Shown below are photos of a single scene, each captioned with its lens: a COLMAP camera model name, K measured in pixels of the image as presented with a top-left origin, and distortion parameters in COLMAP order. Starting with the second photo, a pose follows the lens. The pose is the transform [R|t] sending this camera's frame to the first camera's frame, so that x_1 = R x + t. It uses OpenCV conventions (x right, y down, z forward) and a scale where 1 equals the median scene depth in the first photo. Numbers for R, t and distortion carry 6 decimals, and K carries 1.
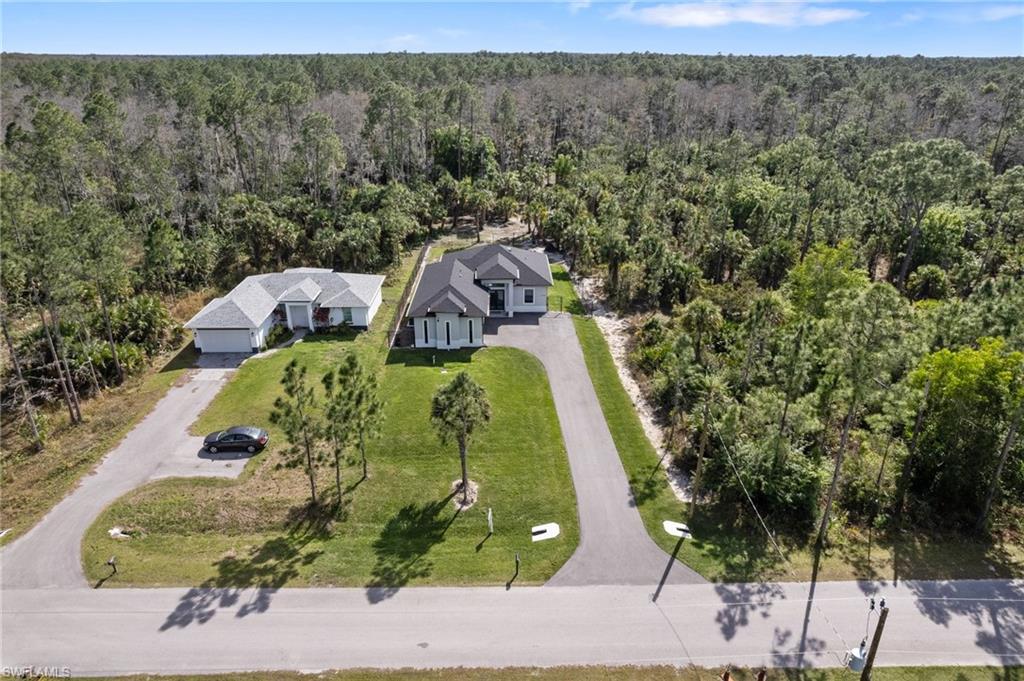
lens RADIAL K [[671.7, 0, 511.8], [0, 671.7, 328.1], [0, 0, 1]] dist [-0.069110, 0.063443]
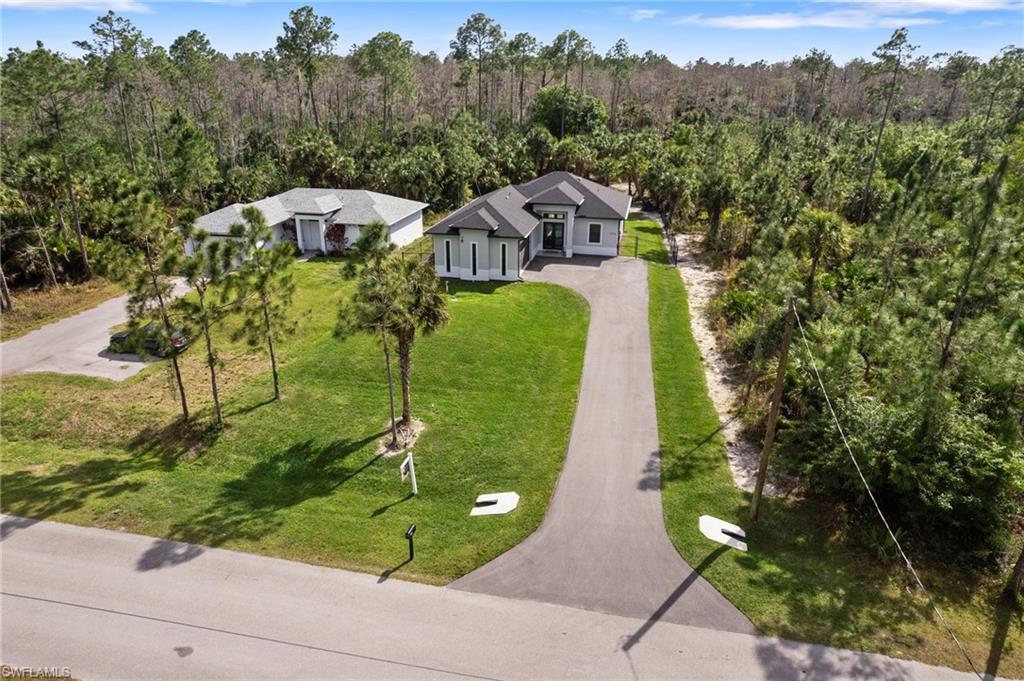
lens RADIAL K [[655.4, 0, 512.0], [0, 655.4, 340.5], [0, 0, 1]] dist [-0.076289, 0.071517]
pose [[0.975136, 0.087976, -0.203398, 0.132514], [-0.091254, 0.995805, -0.006775, 0.123661], [0.201949, 0.025167, 0.979073, 0.324182]]
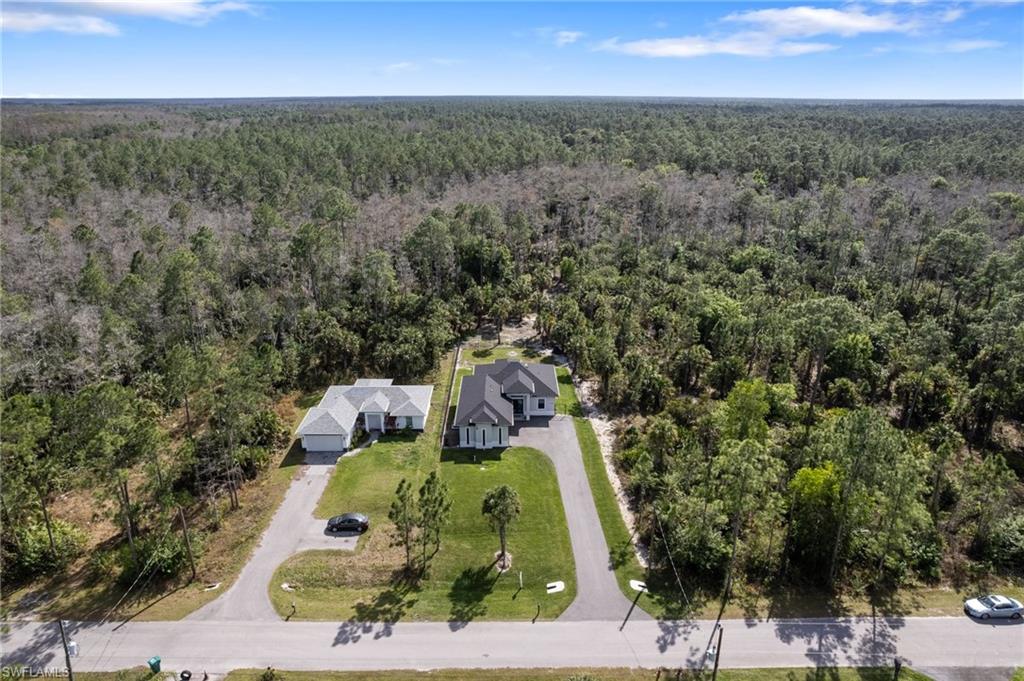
lens RADIAL K [[677.9, 0, 509.6], [0, 677.9, 304.3], [0, 0, 1]] dist [-0.061544, 0.042570]
pose [[0.999940, -0.000115, -0.010943, -0.031971], [-0.000844, 0.996153, -0.087630, -0.173967], [0.010911, 0.087634, 0.996093, -0.503933]]
